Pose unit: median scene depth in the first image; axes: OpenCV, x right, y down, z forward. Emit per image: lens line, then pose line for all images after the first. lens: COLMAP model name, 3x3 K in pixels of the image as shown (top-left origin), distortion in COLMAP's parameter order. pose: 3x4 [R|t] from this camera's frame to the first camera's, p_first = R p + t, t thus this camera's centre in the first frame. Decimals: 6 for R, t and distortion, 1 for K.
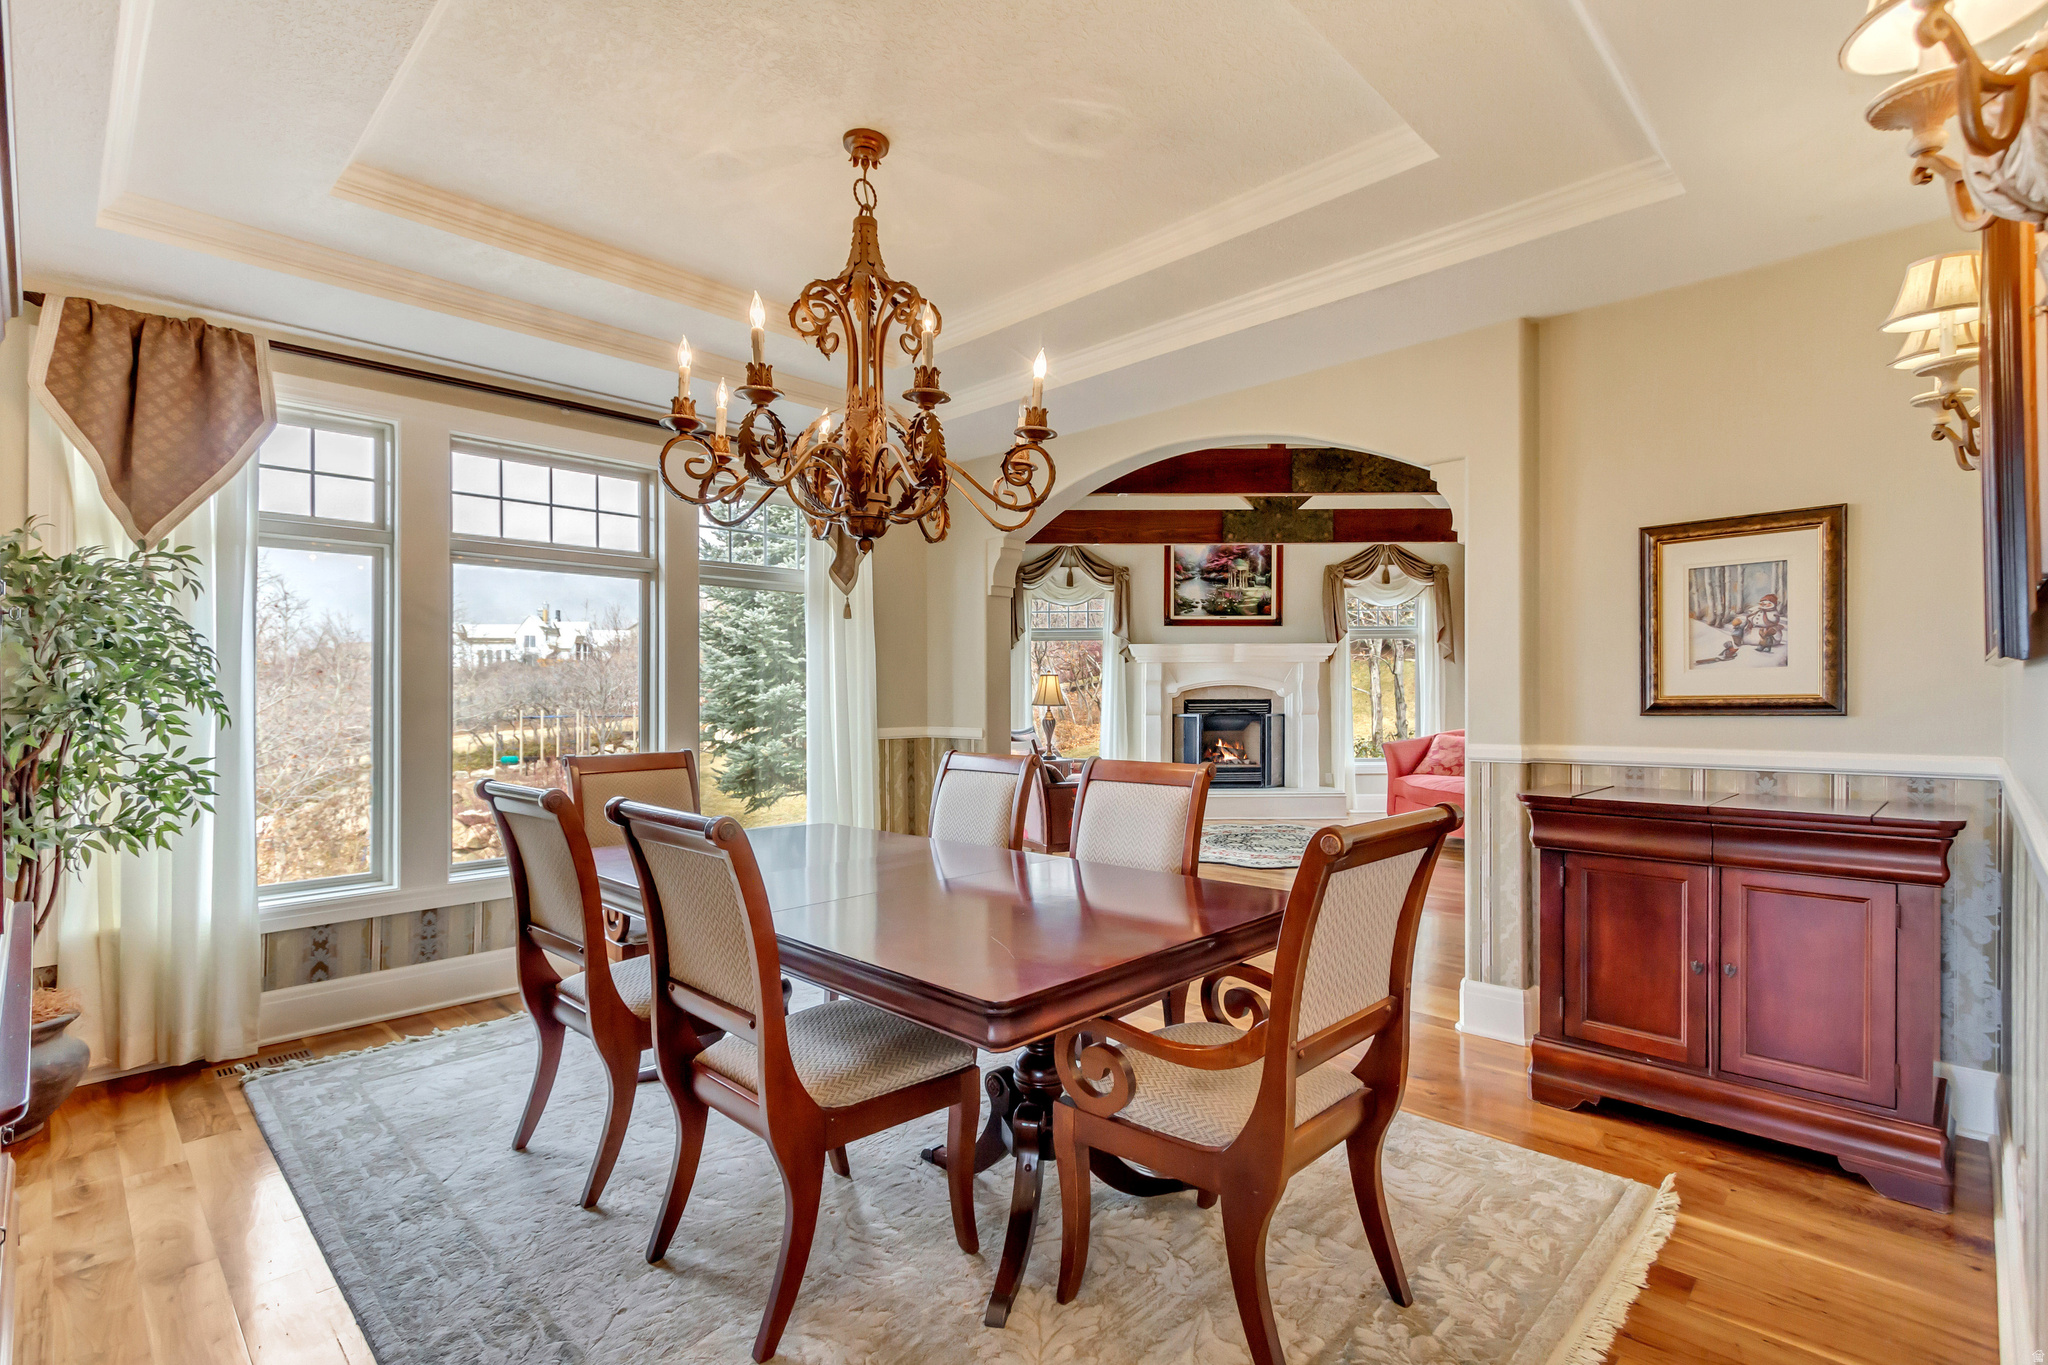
lens RADIAL K [[953.5, 0, 1033.5], [0, 953.5, 720.3], [0, 0, 1]] dist [0.000826, -0.000221]
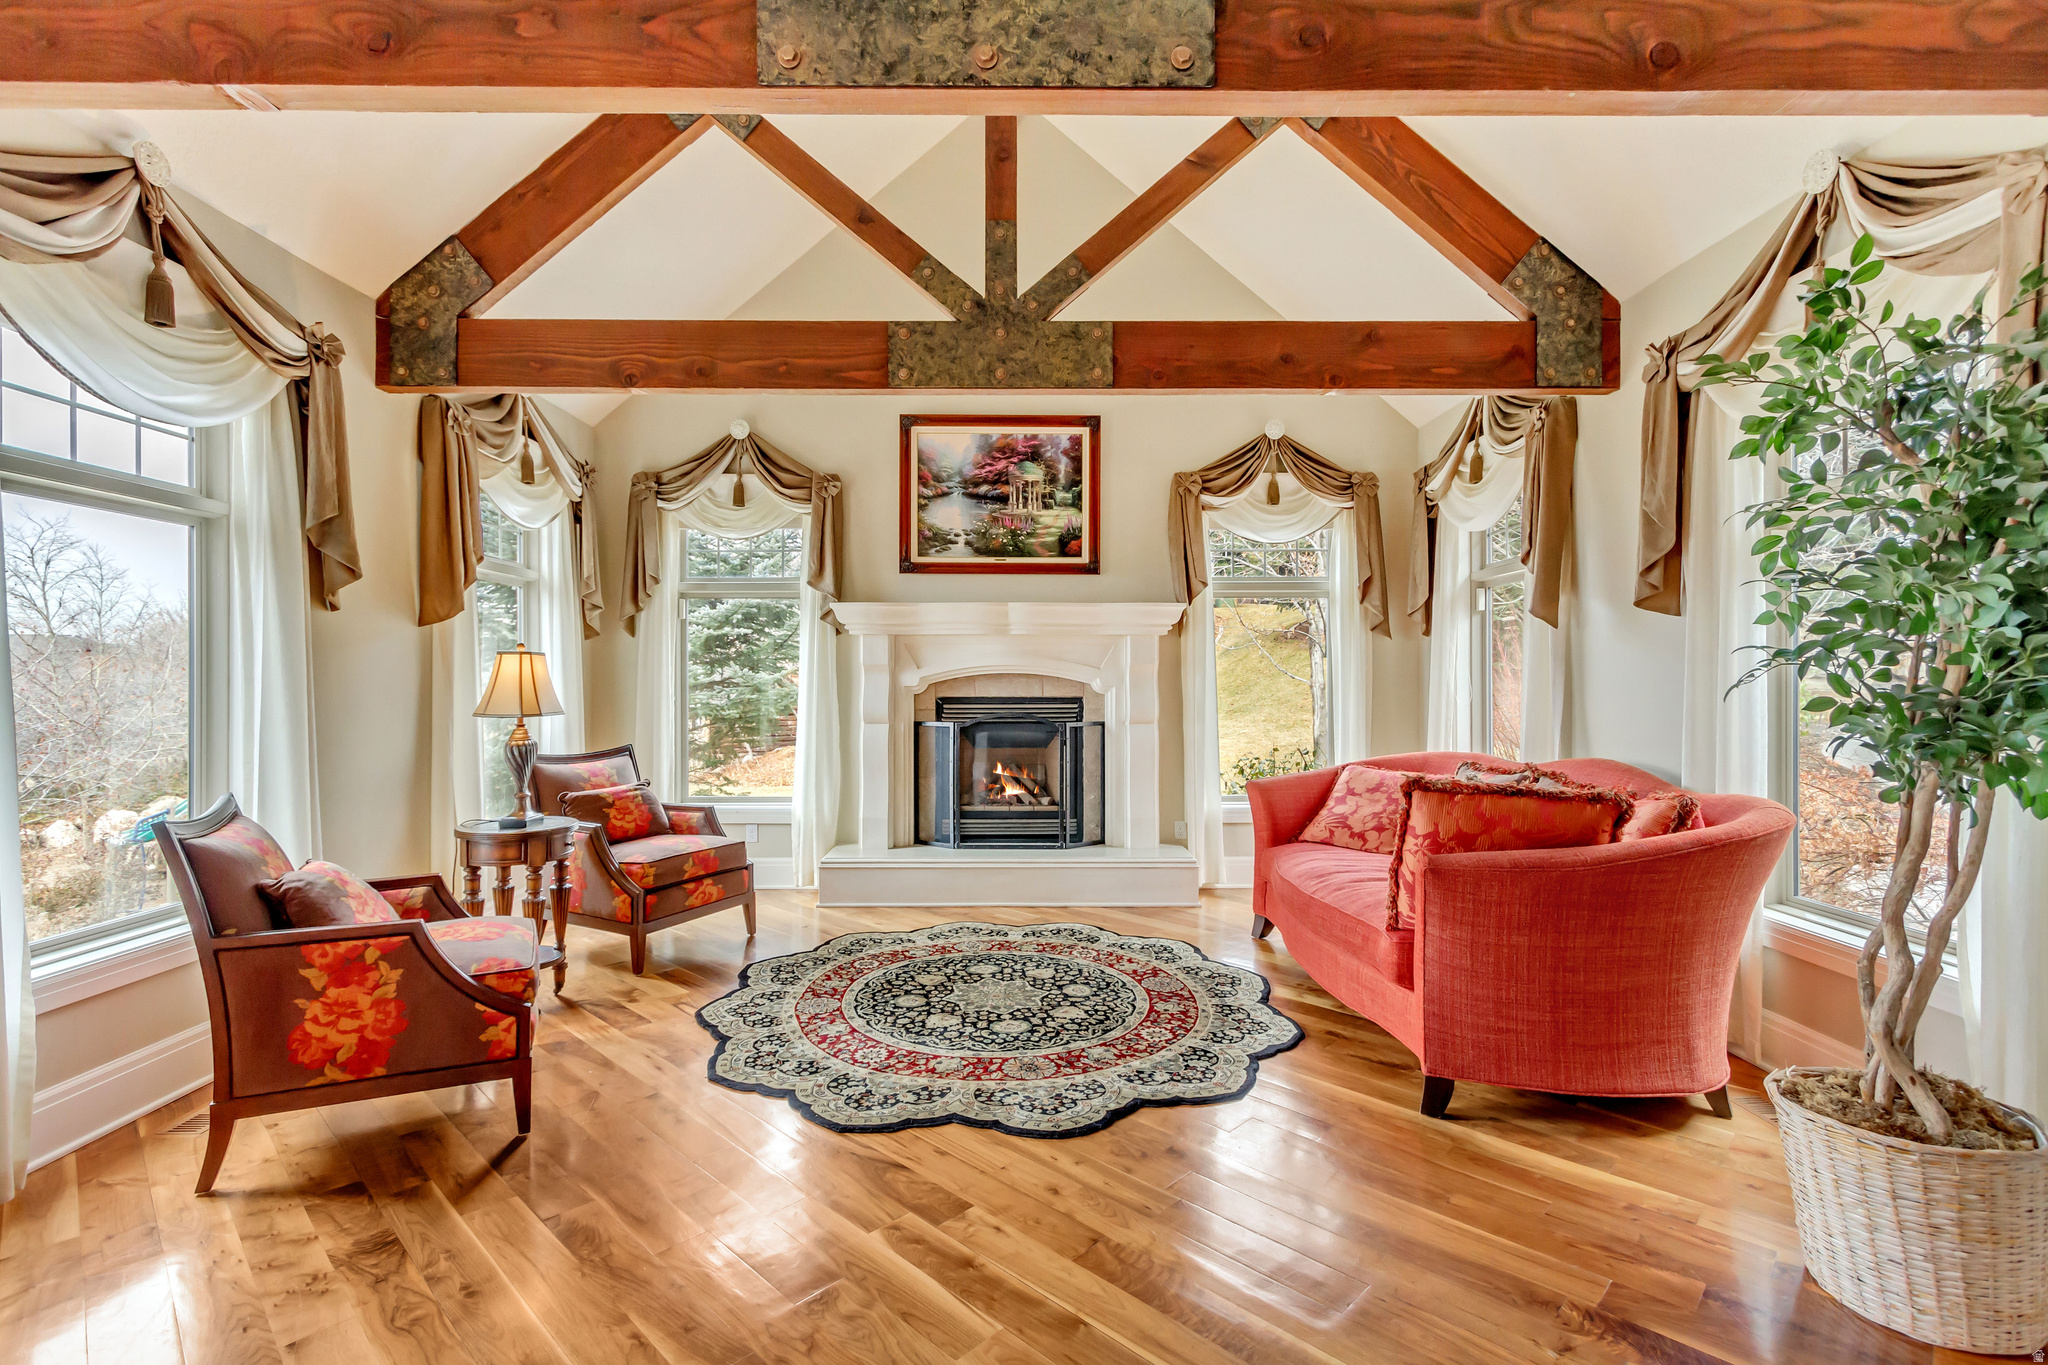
lens RADIAL K [[947.4, 0, 1024.0], [0, 947.4, 682.5], [0, 0, 1]] dist [0.007159, -0.004444]
pose [[0.999960, 0.004885, -0.007498, 0.218880], [-0.005054, 0.999730, -0.022681, -0.017776], [0.007385, 0.022718, 0.999715, 0.409965]]
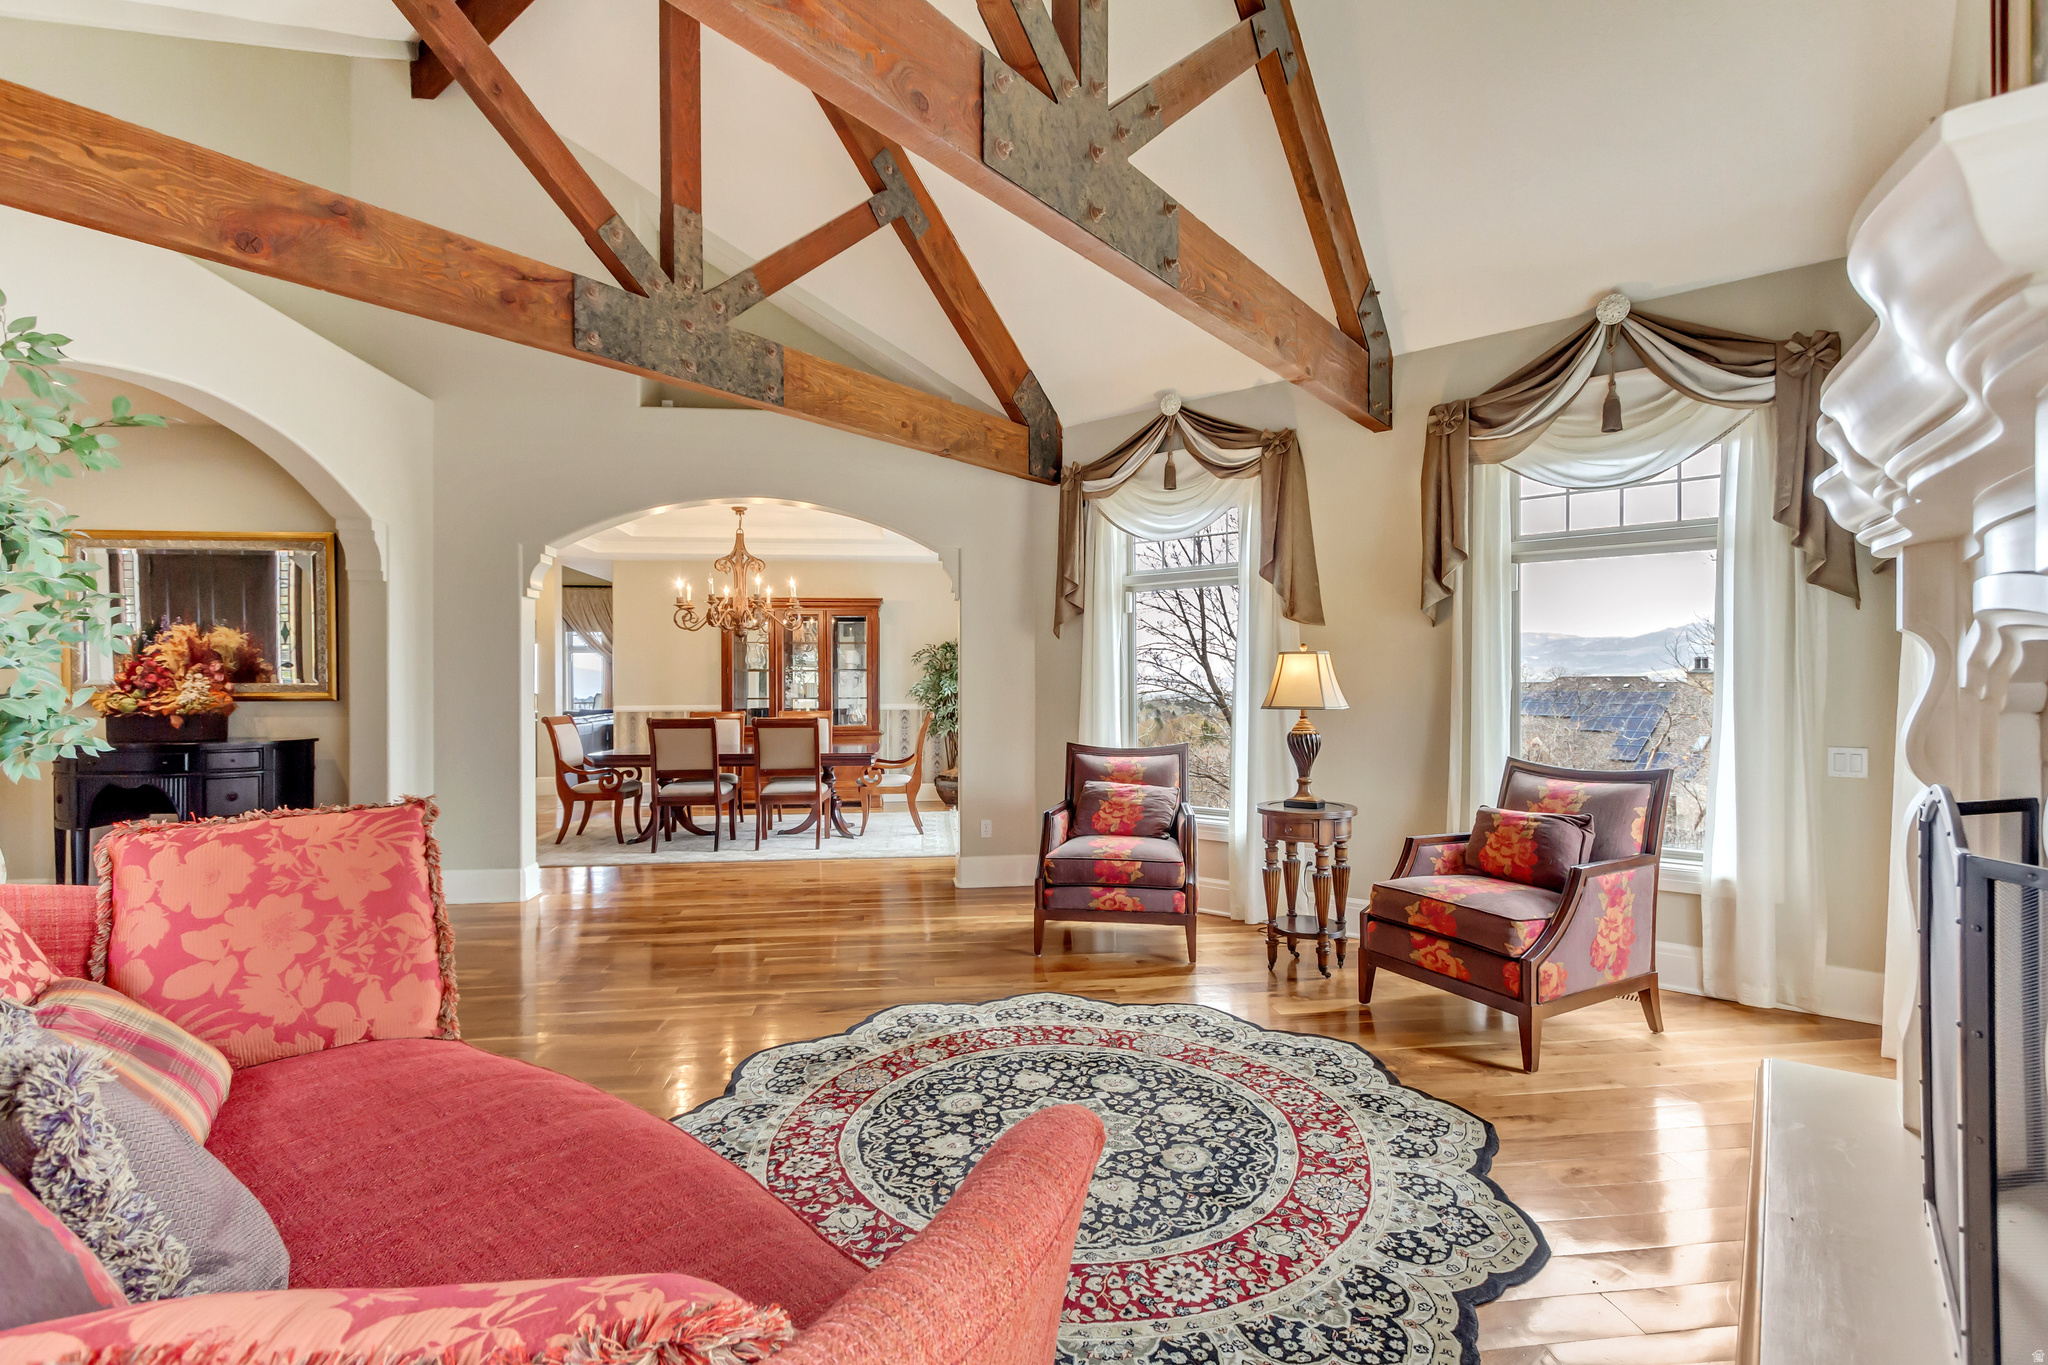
lens RADIAL K [[945.0, 0, 1023.8], [0, 945.0, 692.1], [0, 0, 1]] dist [0.003359, -0.001507]
pose [[-0.639910, 0.013398, -0.768333, 0.420941], [-0.011345, 0.999574, 0.026879, -0.030044], [0.768366, 0.025917, -0.639486, 0.967467]]
